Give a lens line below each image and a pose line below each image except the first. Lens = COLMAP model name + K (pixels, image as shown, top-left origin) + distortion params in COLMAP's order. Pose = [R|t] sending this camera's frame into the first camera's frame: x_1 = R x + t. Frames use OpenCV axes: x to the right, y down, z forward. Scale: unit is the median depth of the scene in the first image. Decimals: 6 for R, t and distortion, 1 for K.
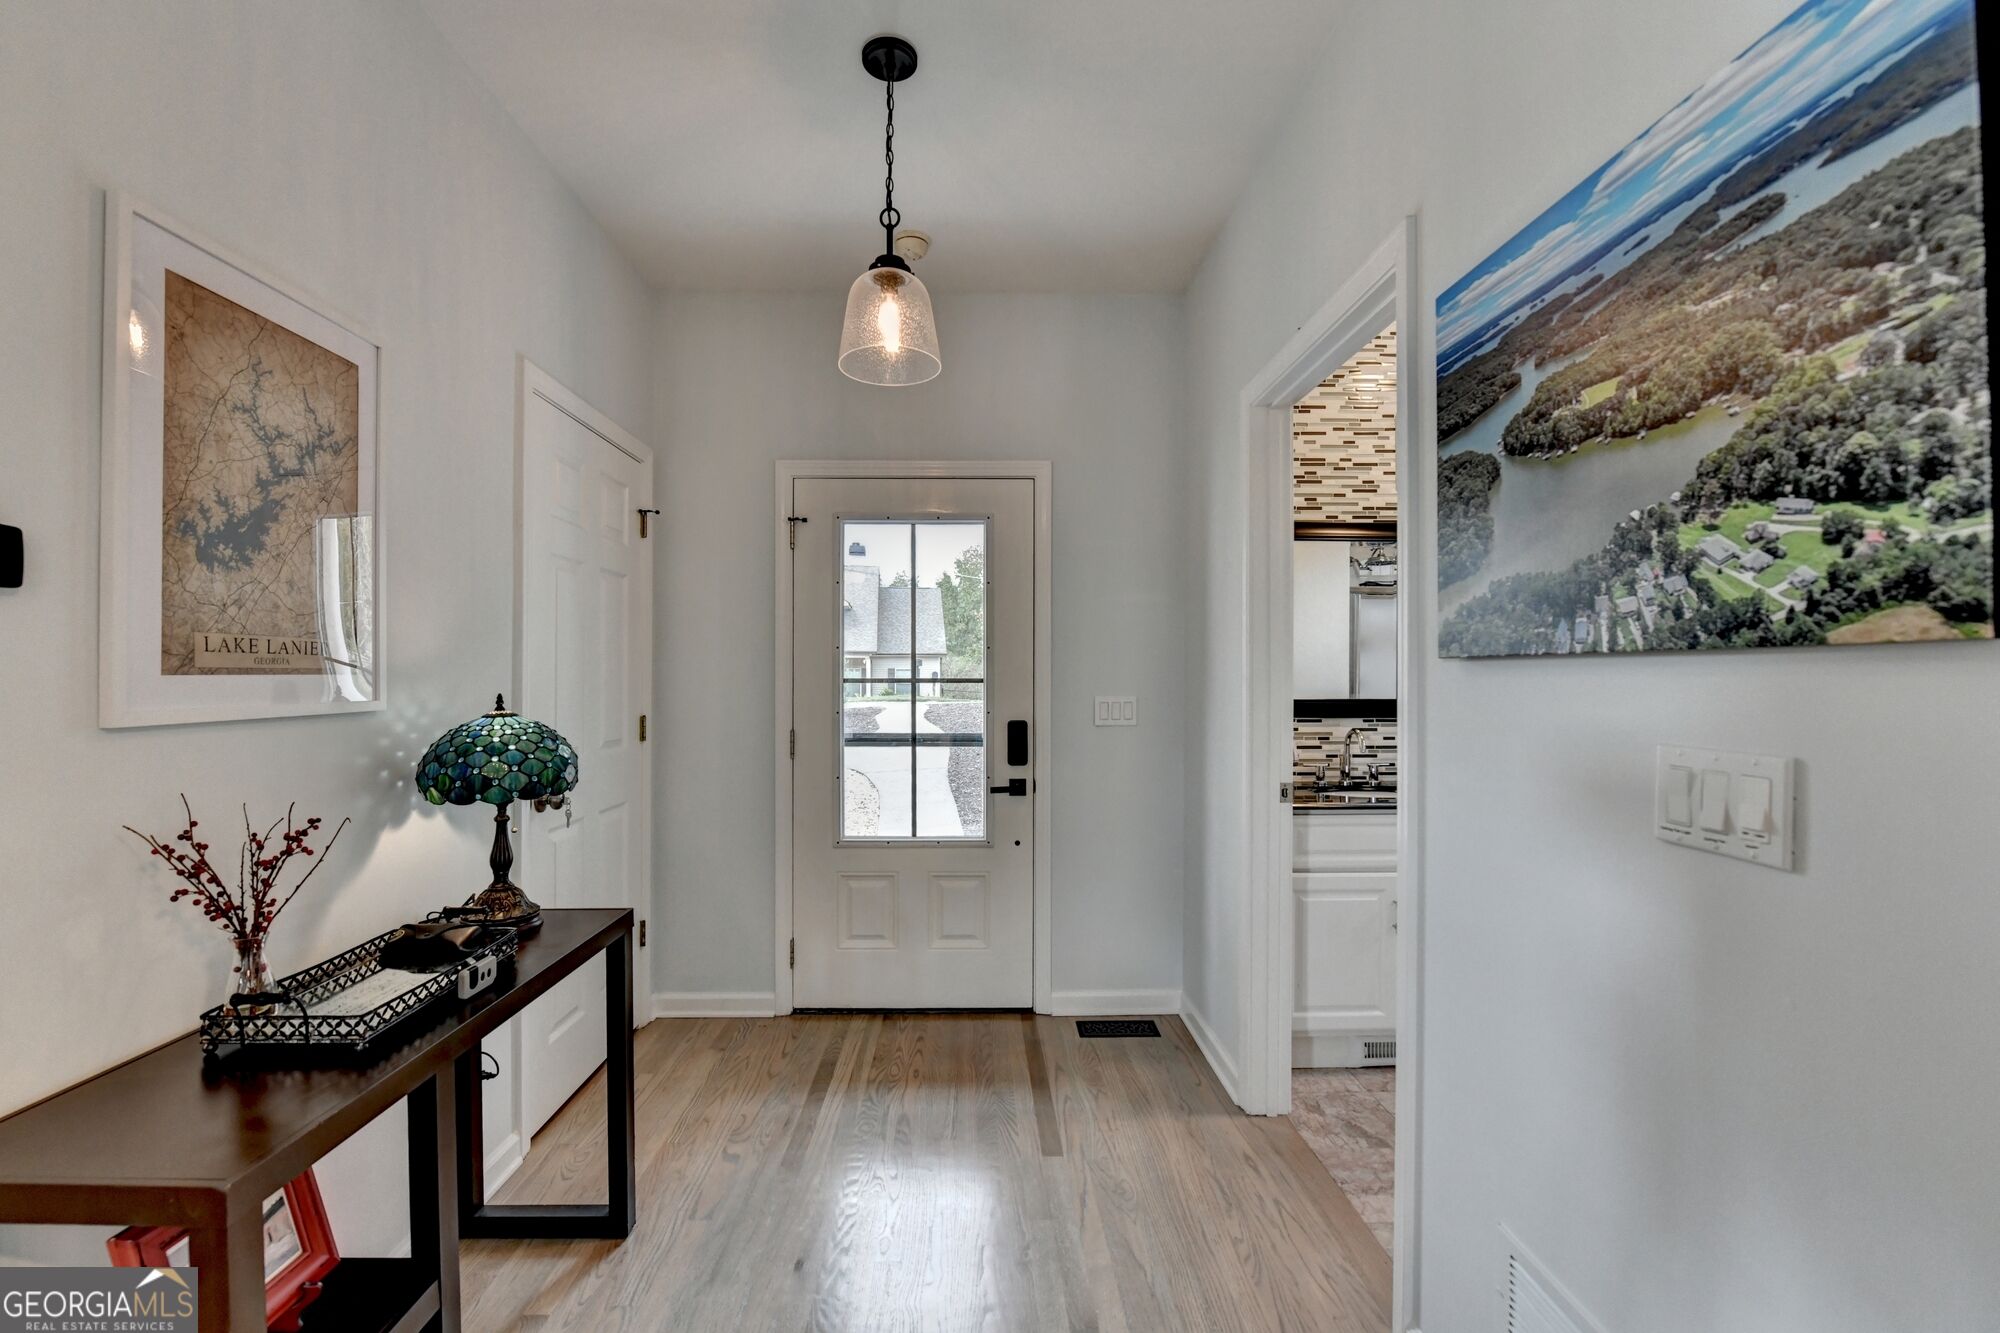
lens RADIAL K [[825.2, 0, 983.6], [0, 825.2, 670.3], [0, 0, 1]] dist [-0.021183, -0.000461]
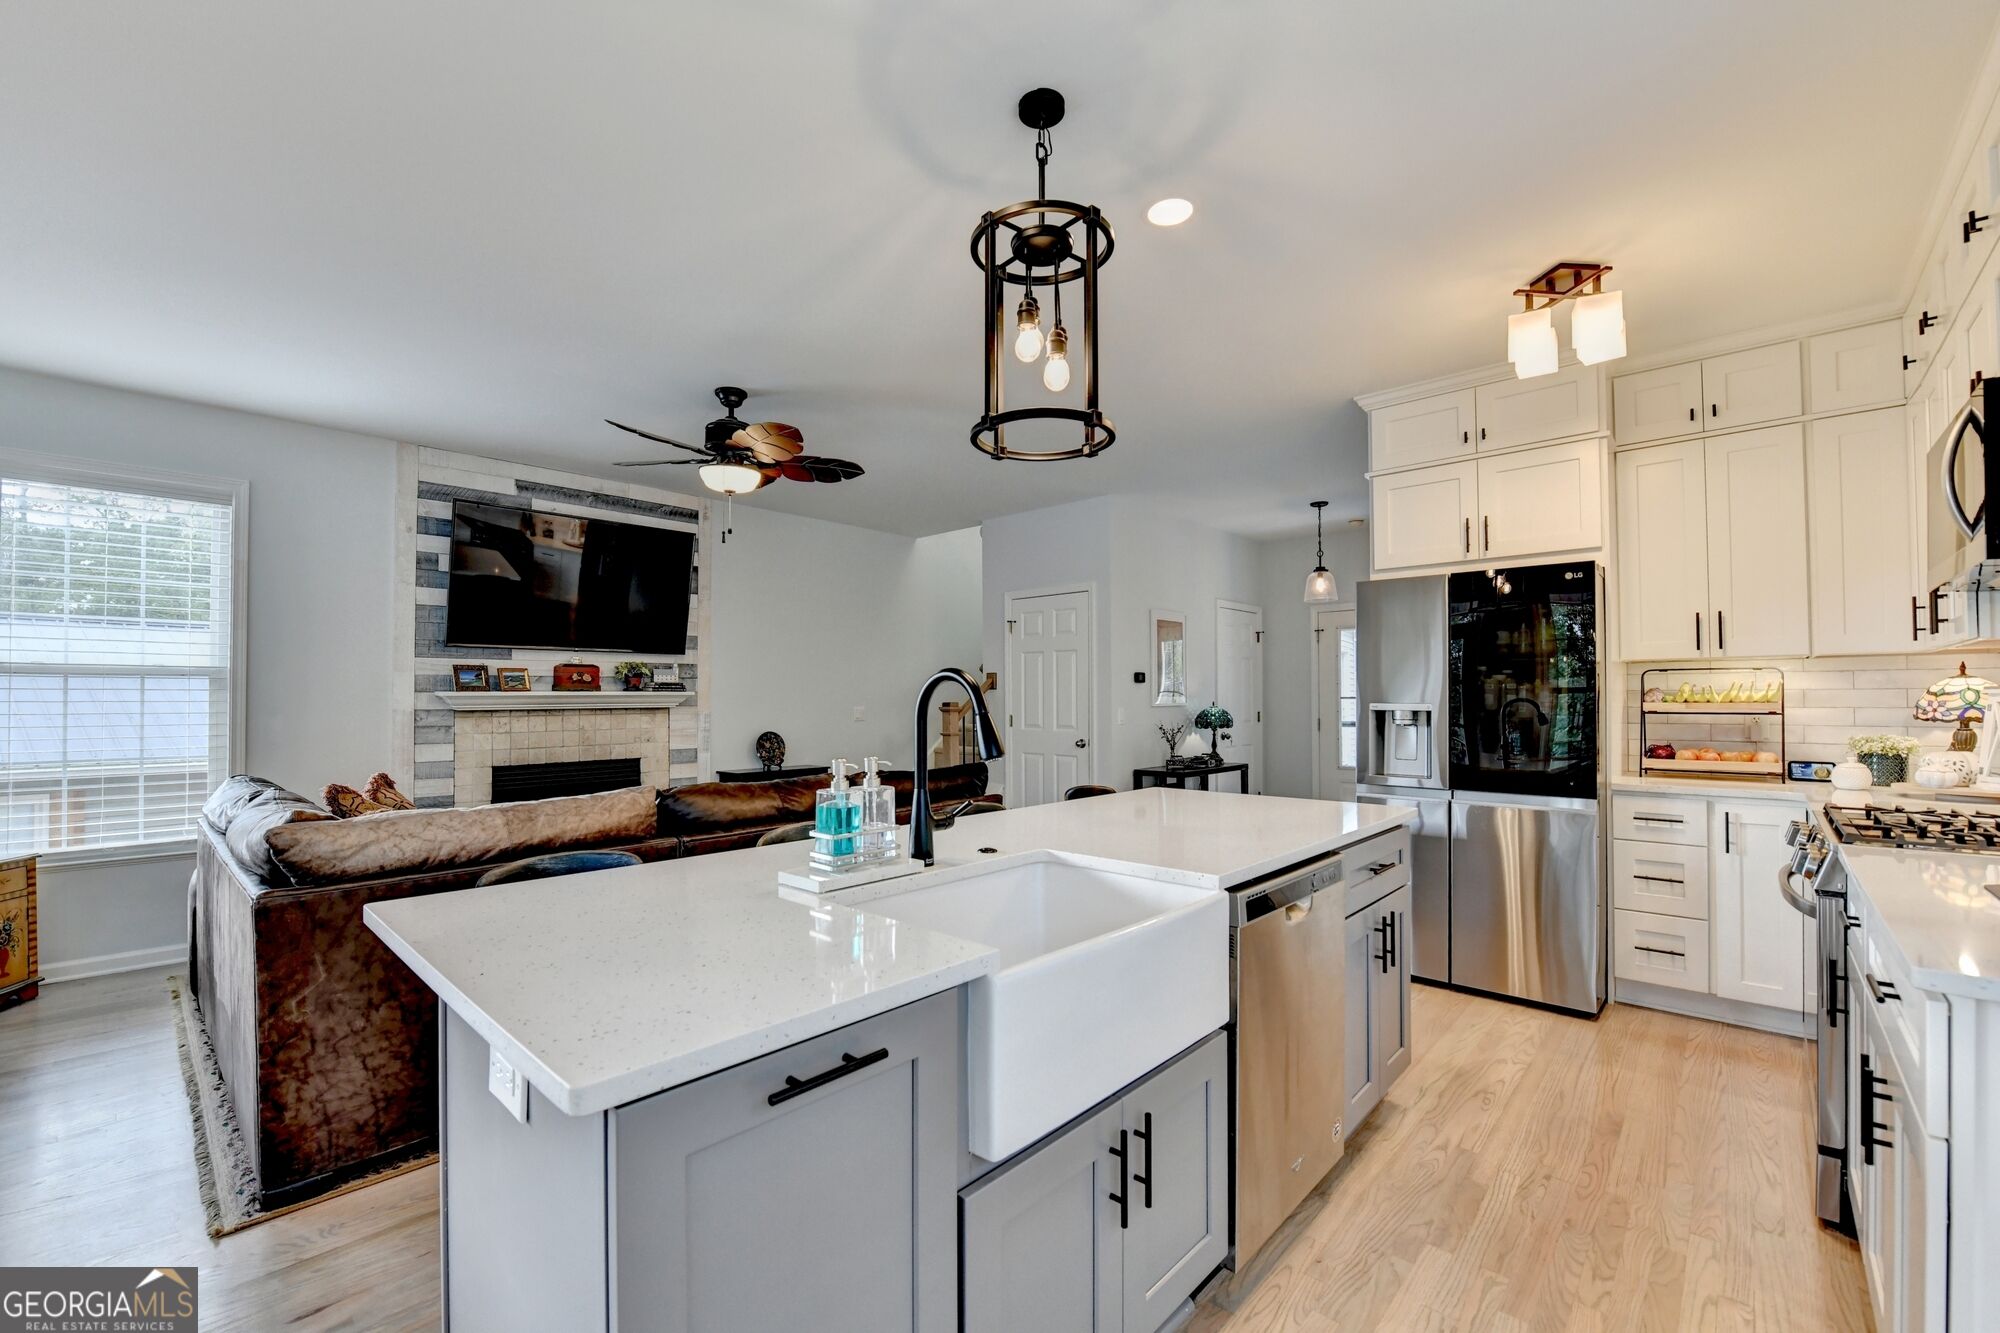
lens RADIAL K [[815.8, 0, 970.0], [0, 815.8, 689.9], [0, 0, 1]] dist [-0.023126, -0.000078]
pose [[0.706455, -0.012086, -0.707655, 1.923447], [0.010604, 0.999923, -0.006491, -0.019120], [0.707679, -0.002919, 0.706528, -3.689869]]
